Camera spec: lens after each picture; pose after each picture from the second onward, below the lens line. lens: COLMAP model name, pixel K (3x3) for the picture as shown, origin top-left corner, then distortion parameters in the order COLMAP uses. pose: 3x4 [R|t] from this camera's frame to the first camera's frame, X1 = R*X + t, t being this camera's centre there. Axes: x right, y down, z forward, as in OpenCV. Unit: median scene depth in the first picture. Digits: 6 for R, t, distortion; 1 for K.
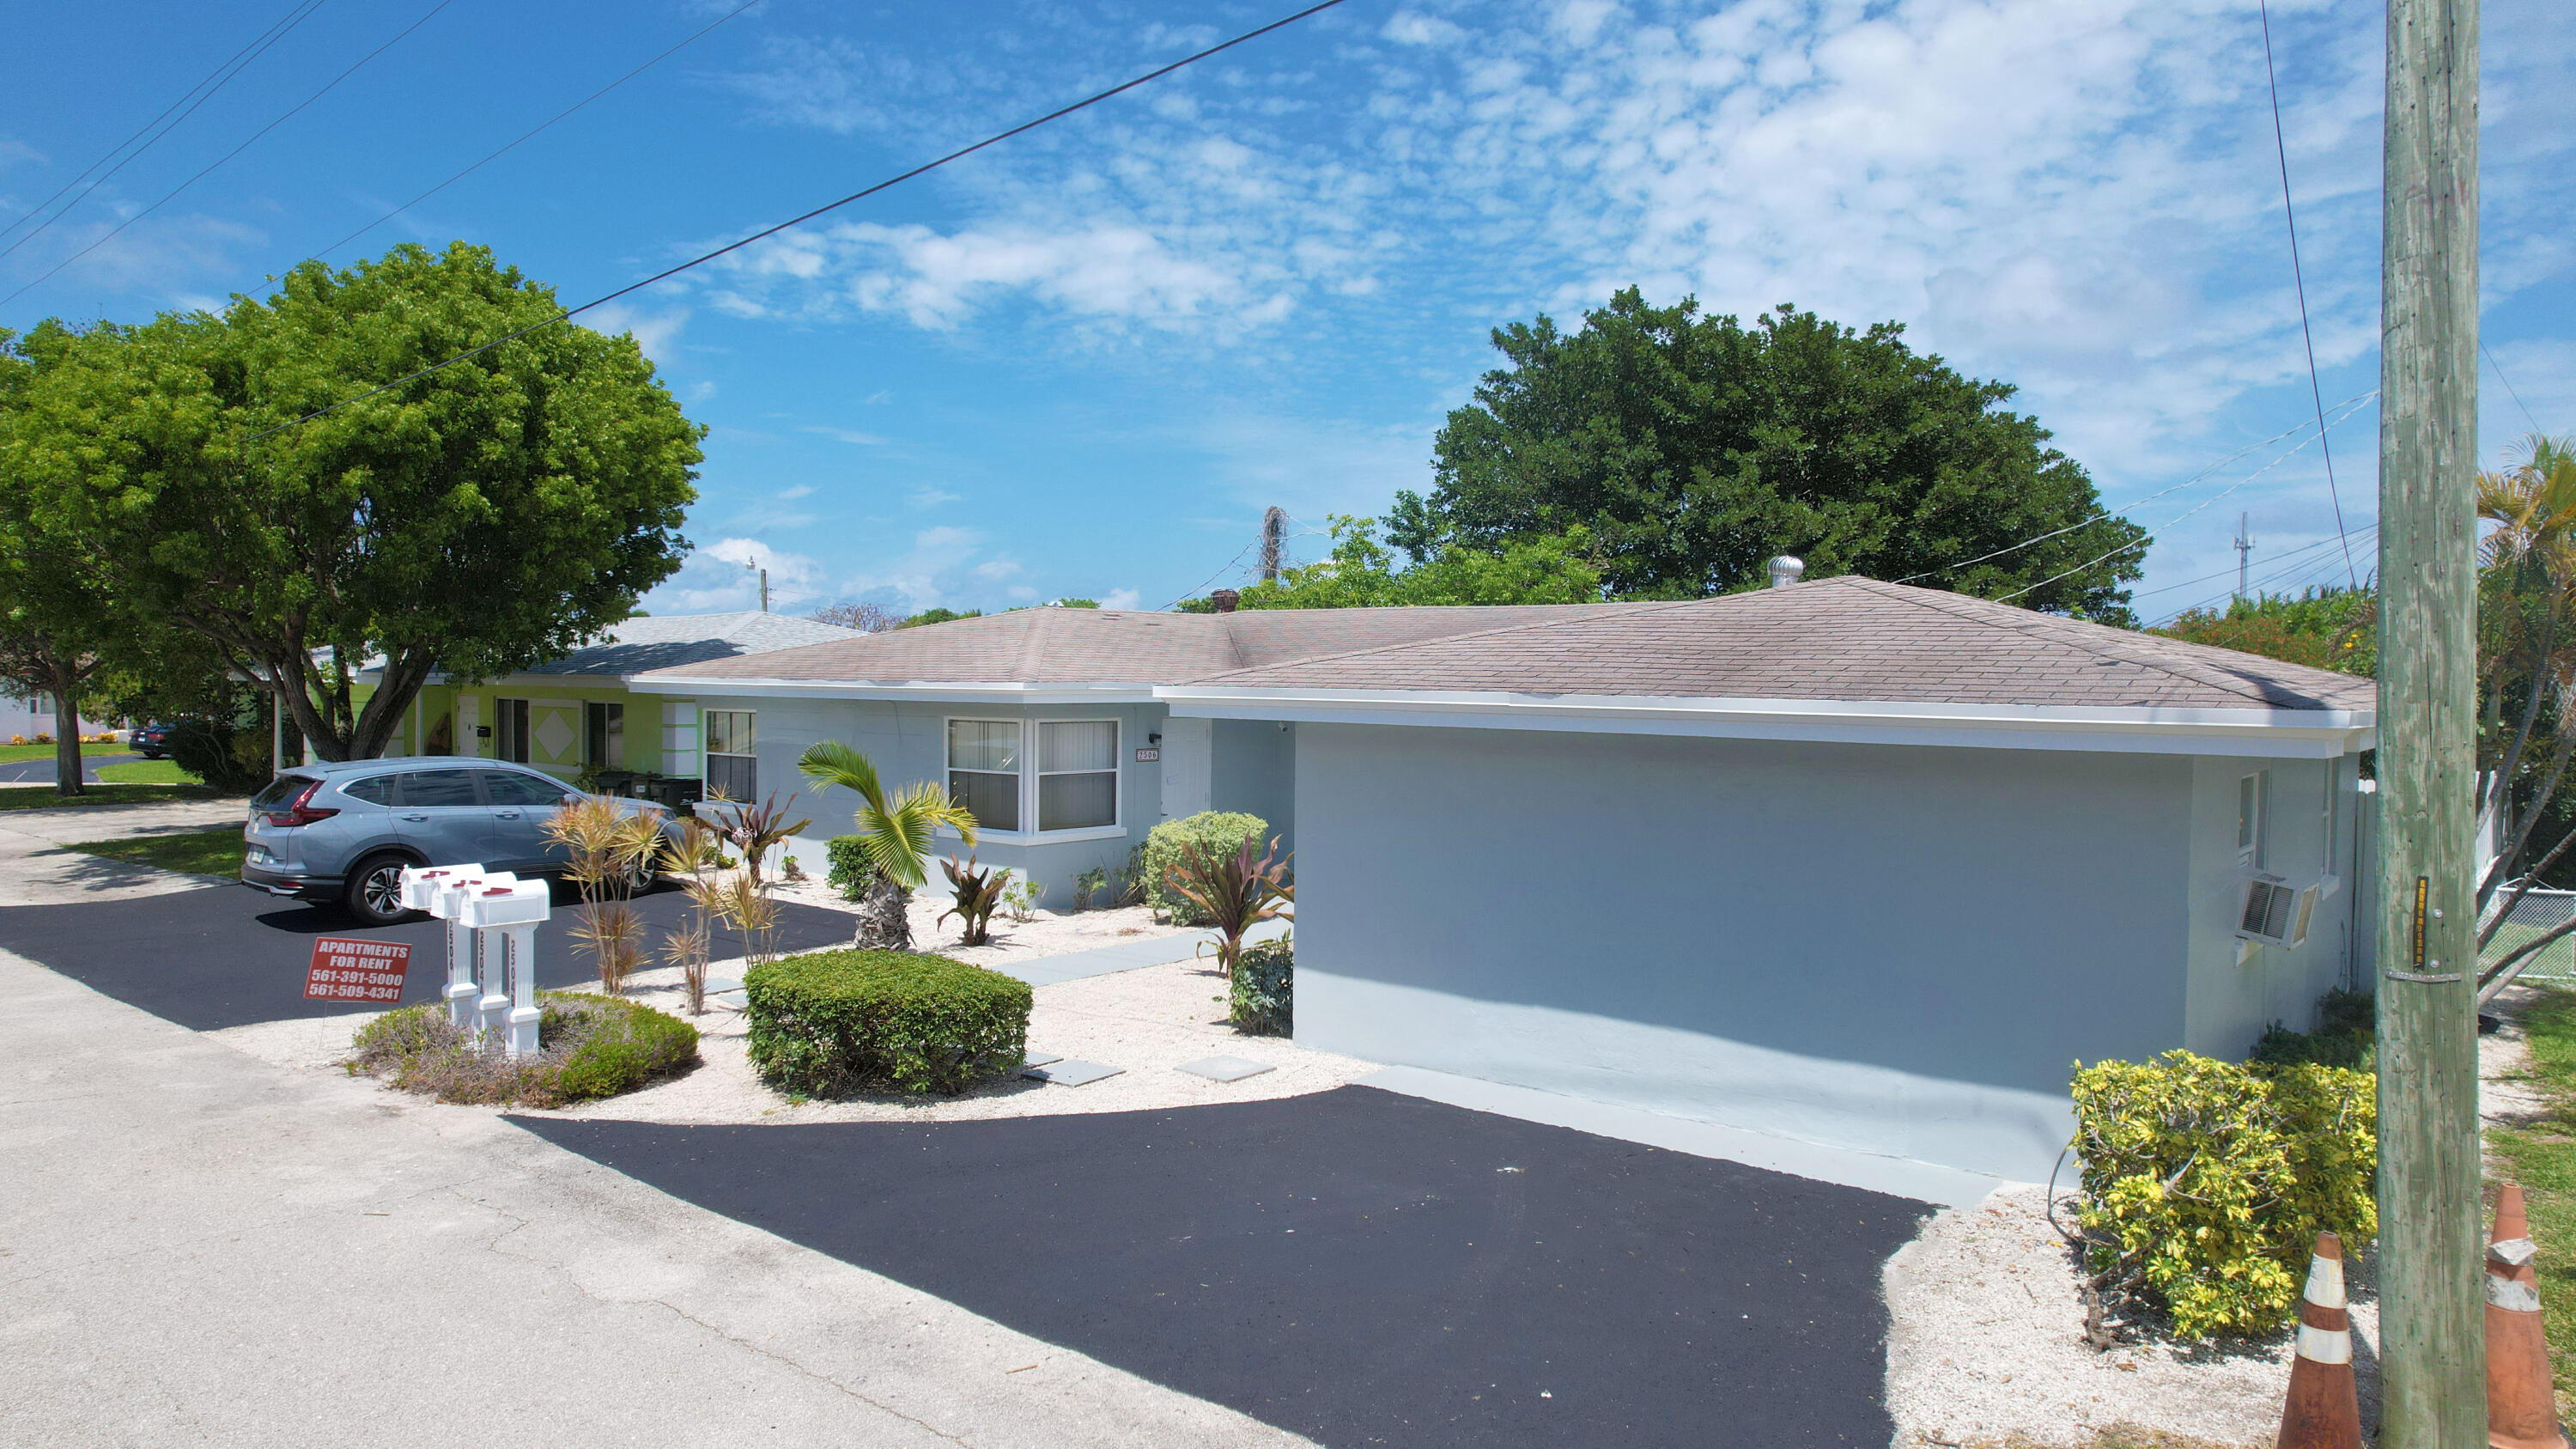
lens RADIAL K [[1647.2, 0, 1289.5], [0, 1647.2, 713.7], [0, 0, 1]] dist [-0.079456, 0.074172]
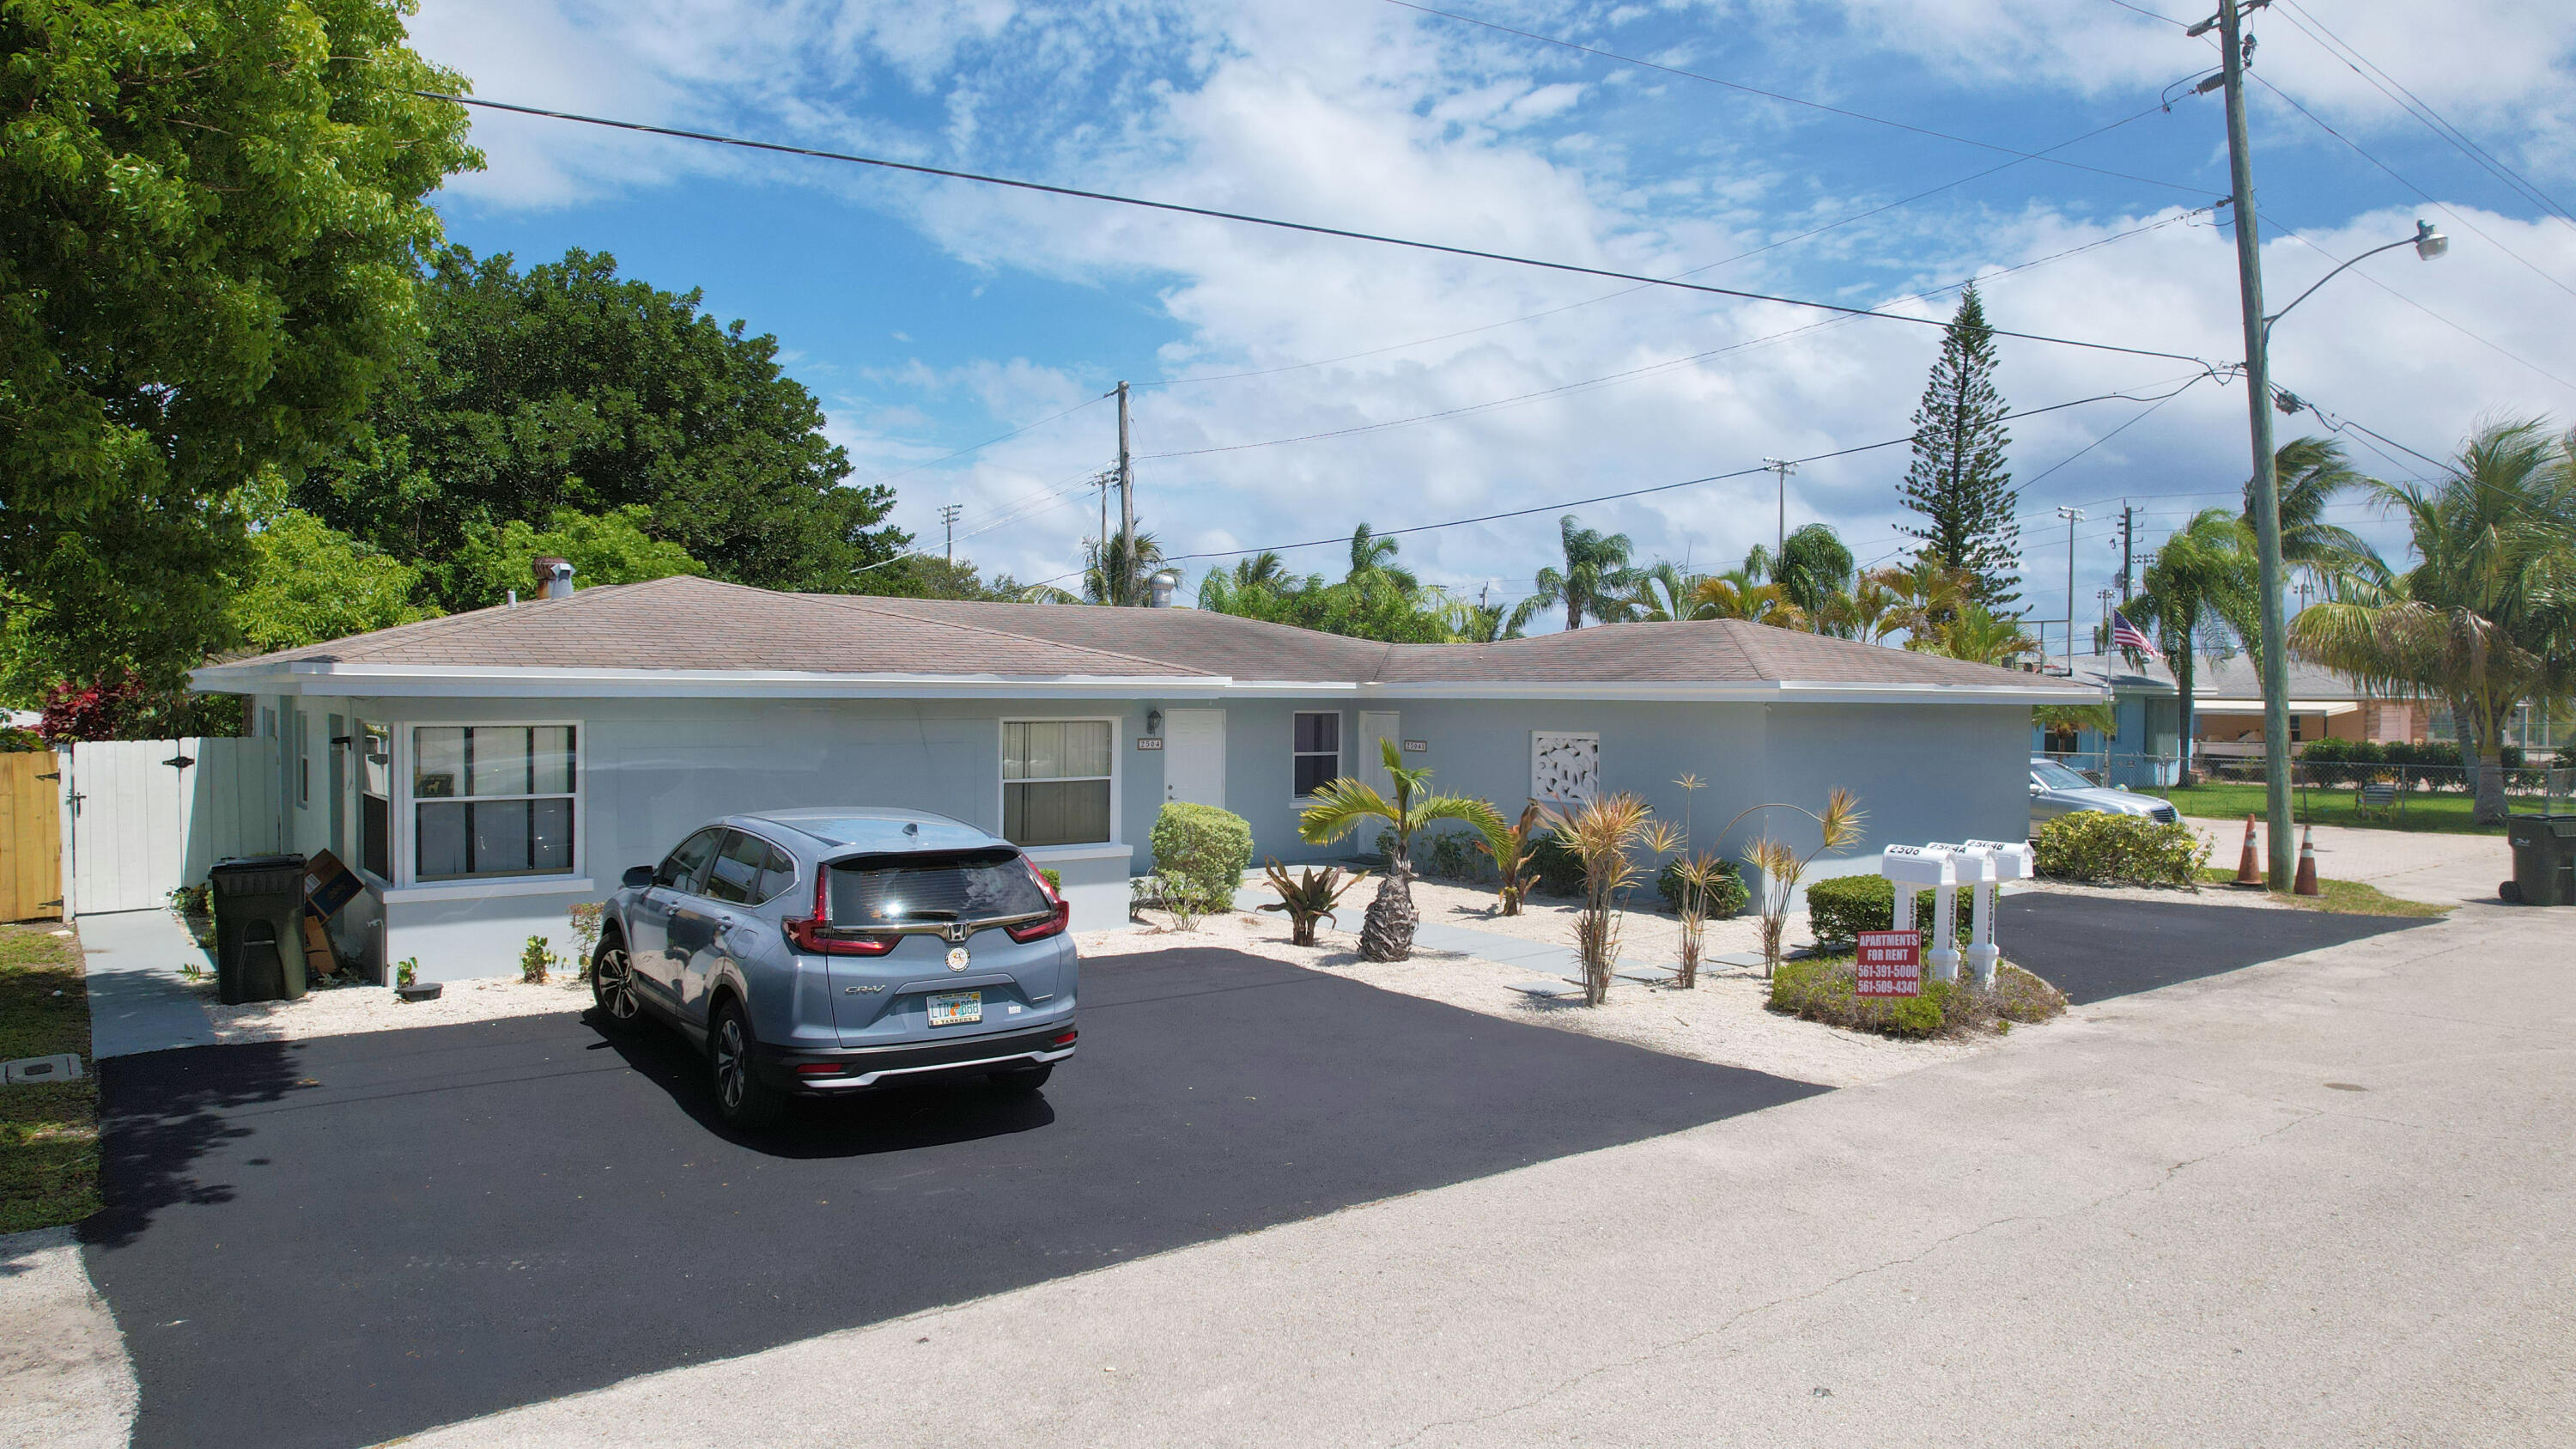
lens RADIAL K [[1647.2, 0, 1289.5], [0, 1647.2, 713.7], [0, 0, 1]] dist [-0.079456, 0.074172]
pose [[0.225786, -0.023115, 0.973903, -1.127586], [0.017909, 0.999648, 0.019574, -0.016162], [-0.974012, 0.013022, 0.226121, 0.778771]]
